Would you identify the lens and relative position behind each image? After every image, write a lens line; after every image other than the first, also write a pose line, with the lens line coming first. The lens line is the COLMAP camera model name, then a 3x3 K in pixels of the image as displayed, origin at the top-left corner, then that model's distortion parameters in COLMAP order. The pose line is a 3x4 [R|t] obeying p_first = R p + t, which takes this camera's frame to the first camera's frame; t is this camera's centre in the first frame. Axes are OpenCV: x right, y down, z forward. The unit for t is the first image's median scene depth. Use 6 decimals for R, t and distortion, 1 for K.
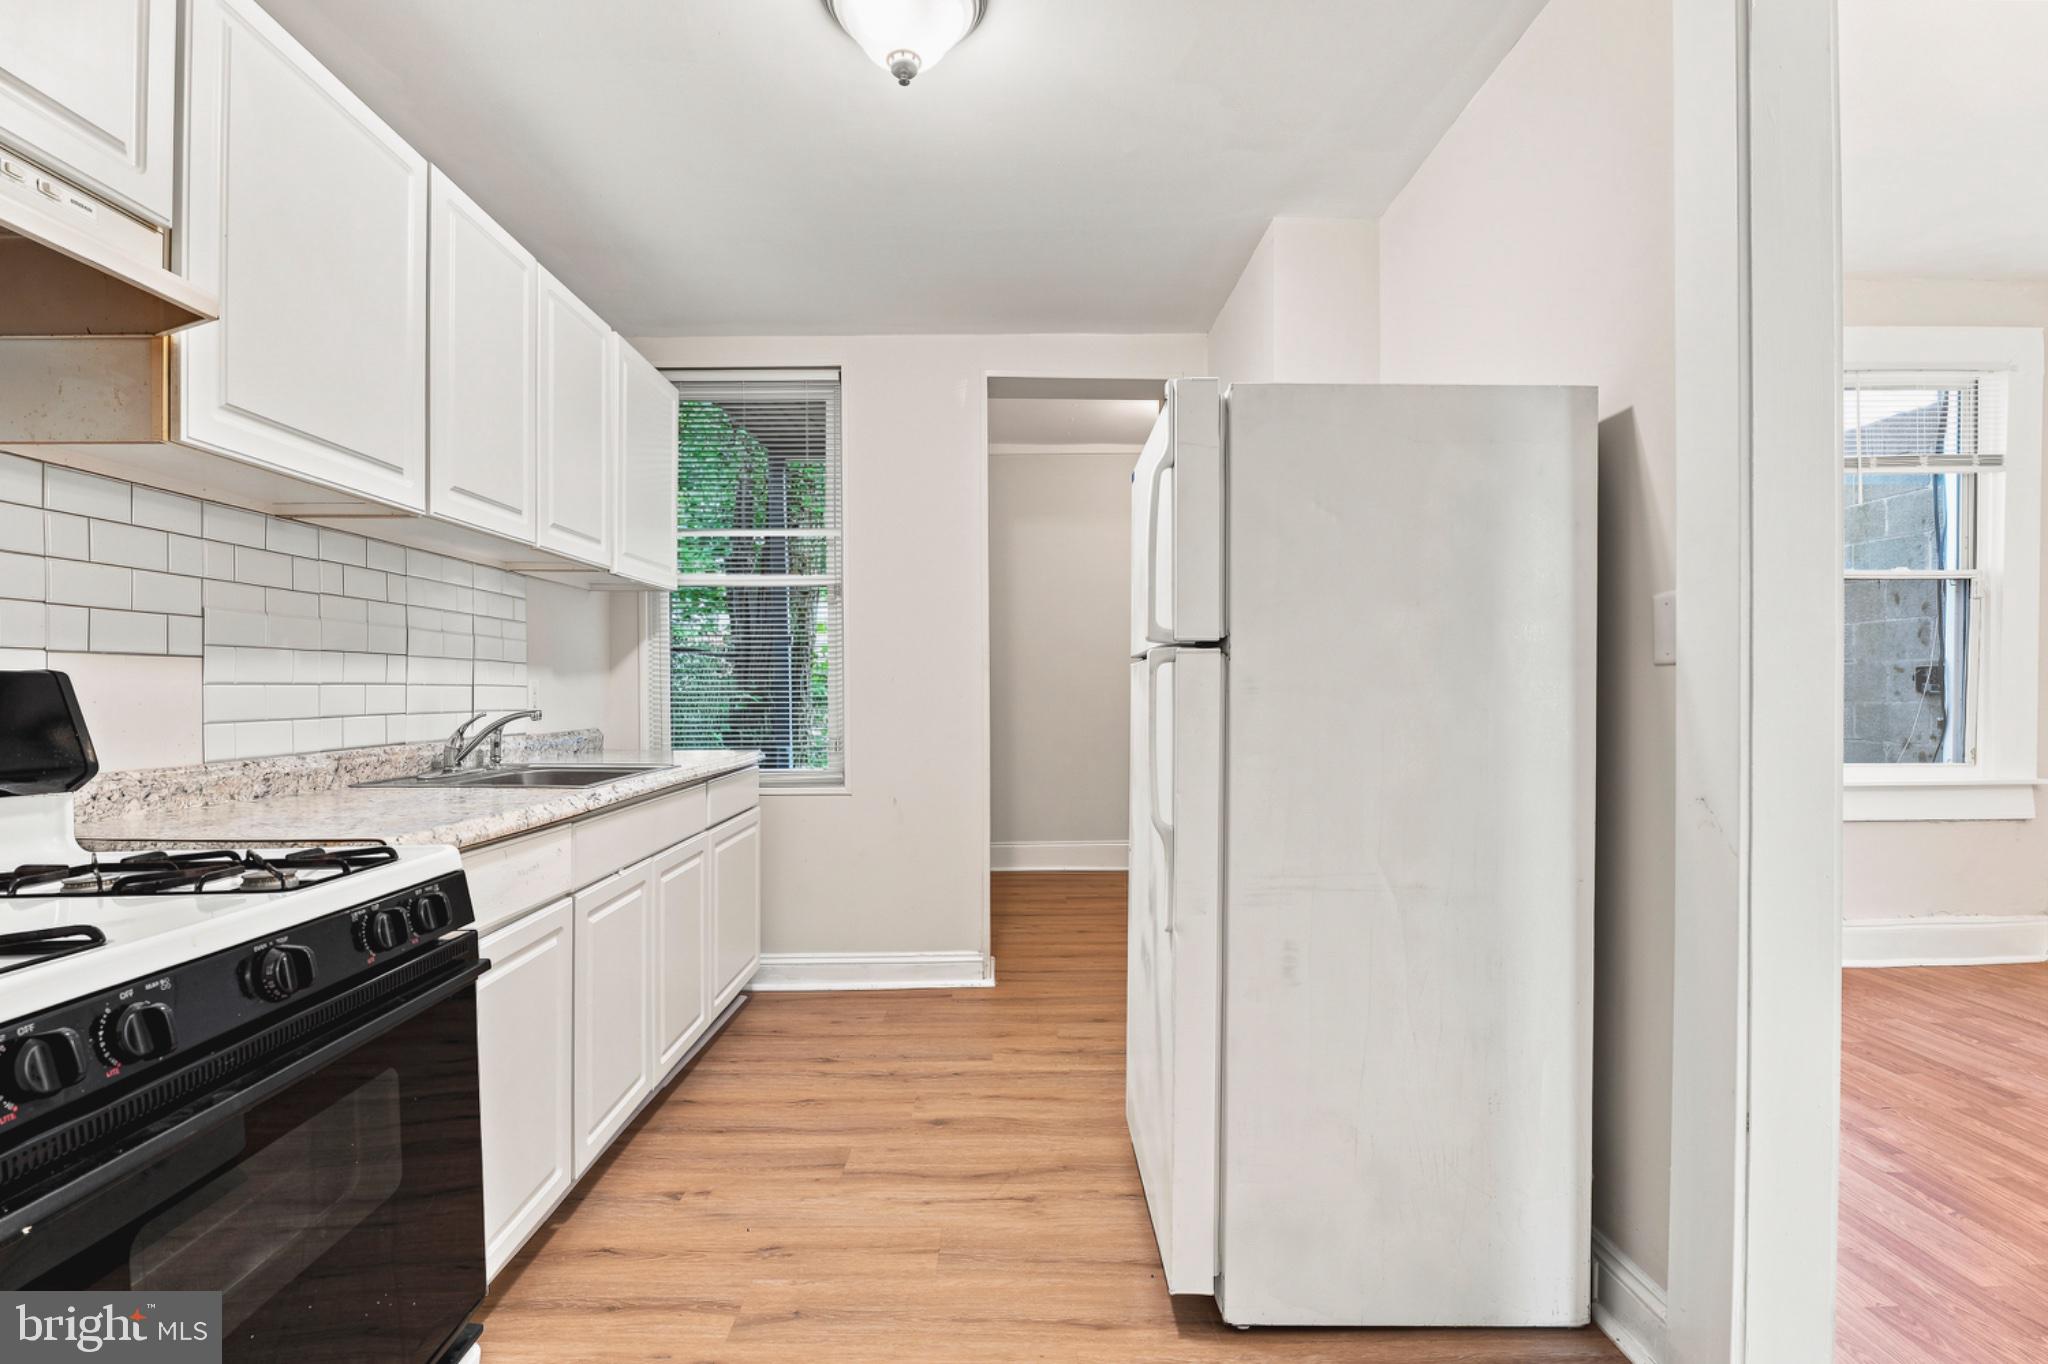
lens RADIAL K [[910.6, 0, 1024.0], [0, 910.6, 682.0], [0, 0, 1]] dist [-0.002244, -0.000541]
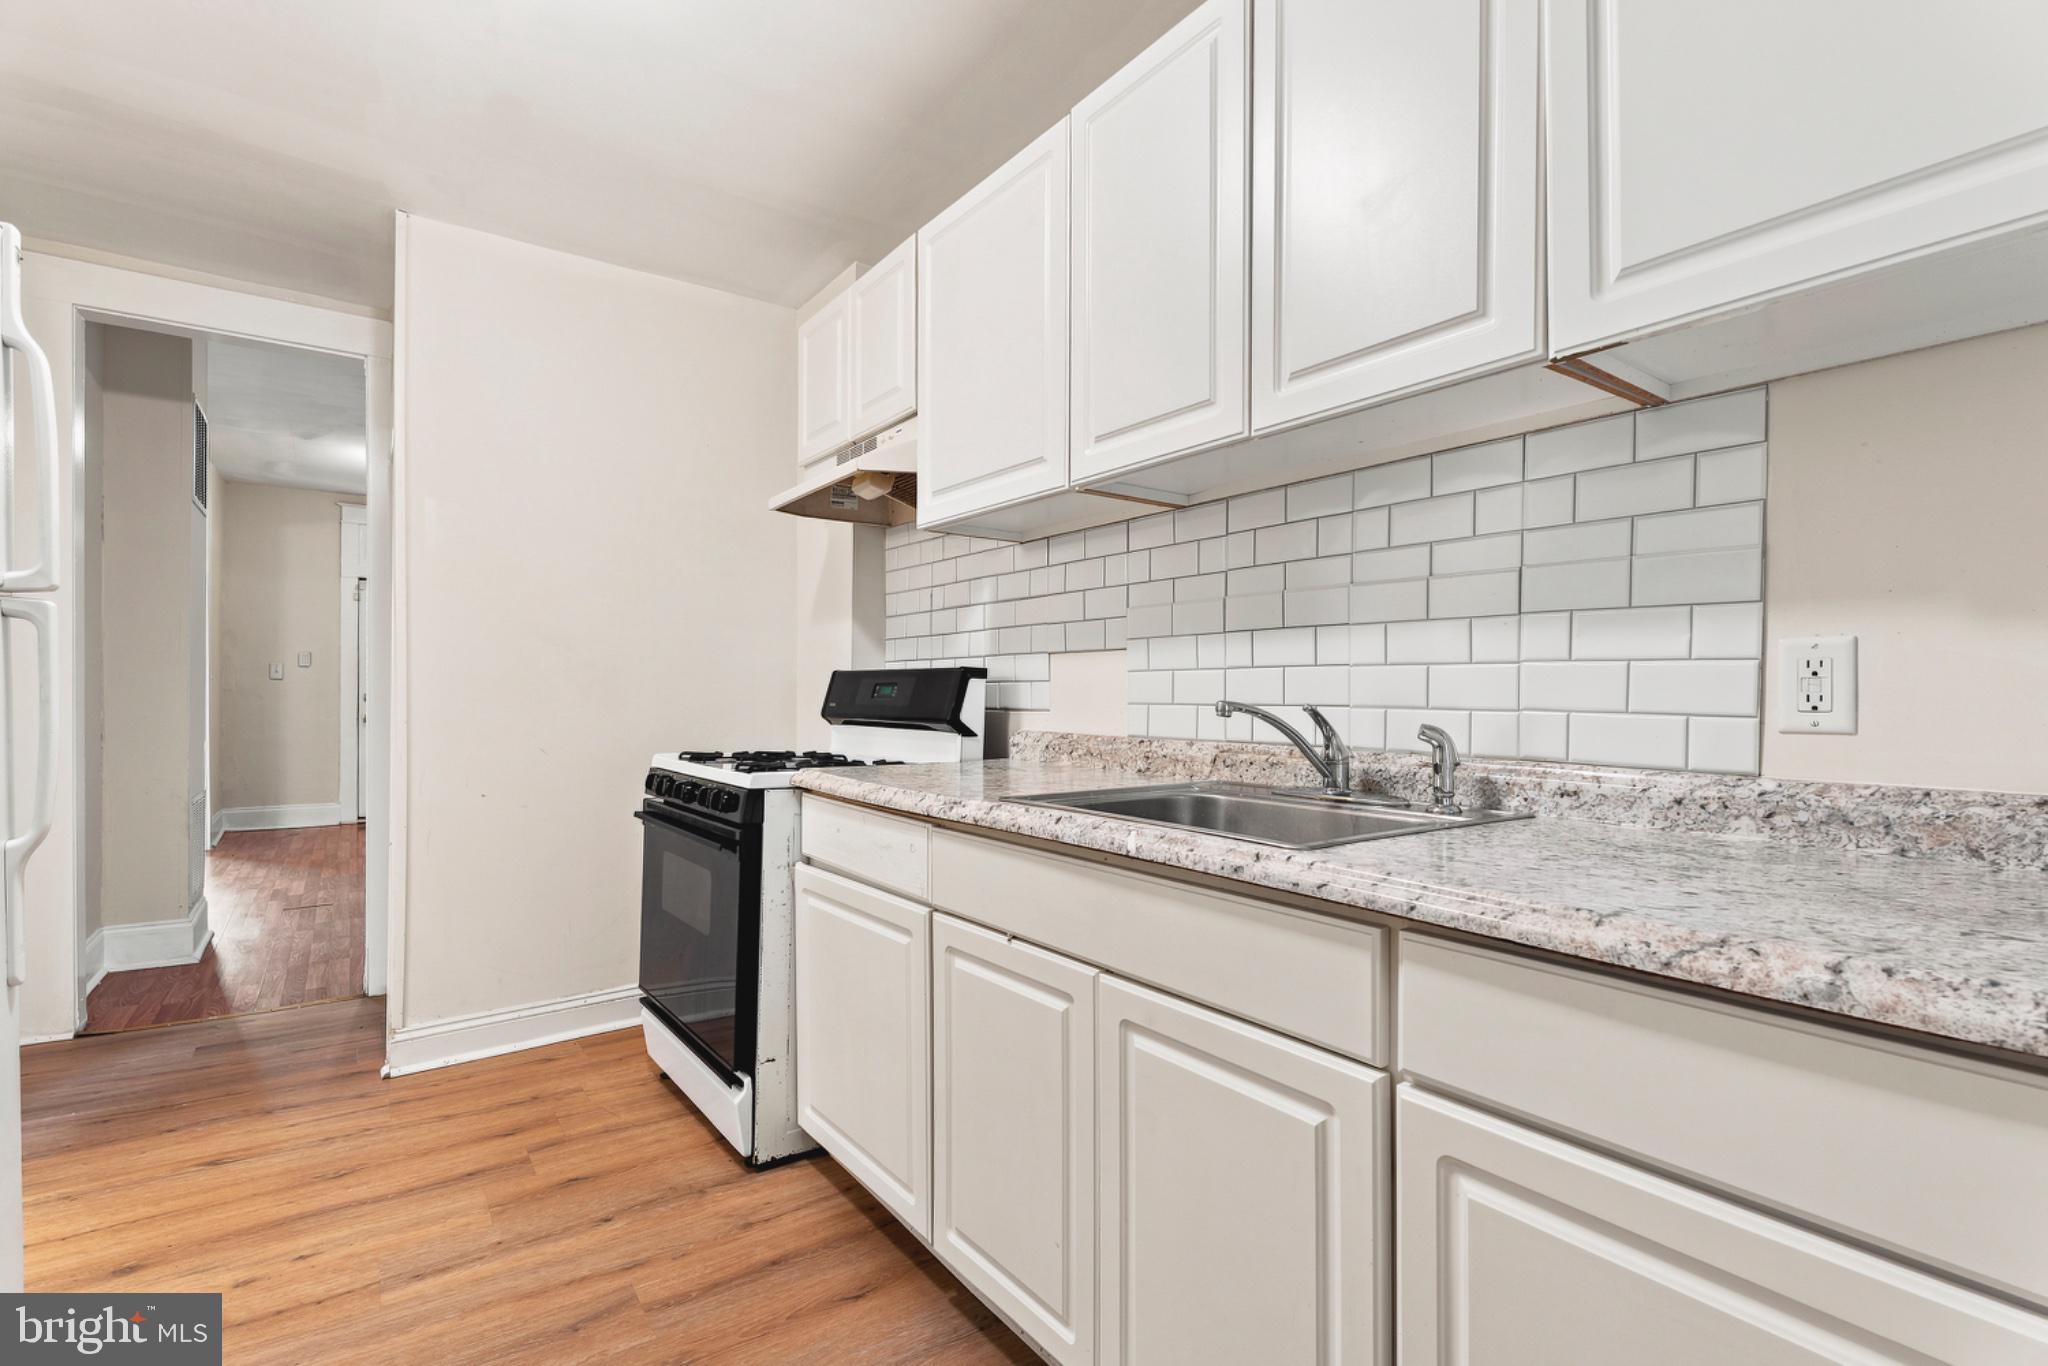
lens RADIAL K [[910.6, 0, 1024.0], [0, 910.6, 683.0], [0, 0, 1]] dist [-0.002244, -0.000541]
pose [[-0.814891, 0.004719, -0.579595, -0.068303], [0.012287, 0.999883, -0.009135, 0.023843], [0.579484, -0.014566, -0.814853, 1.709356]]
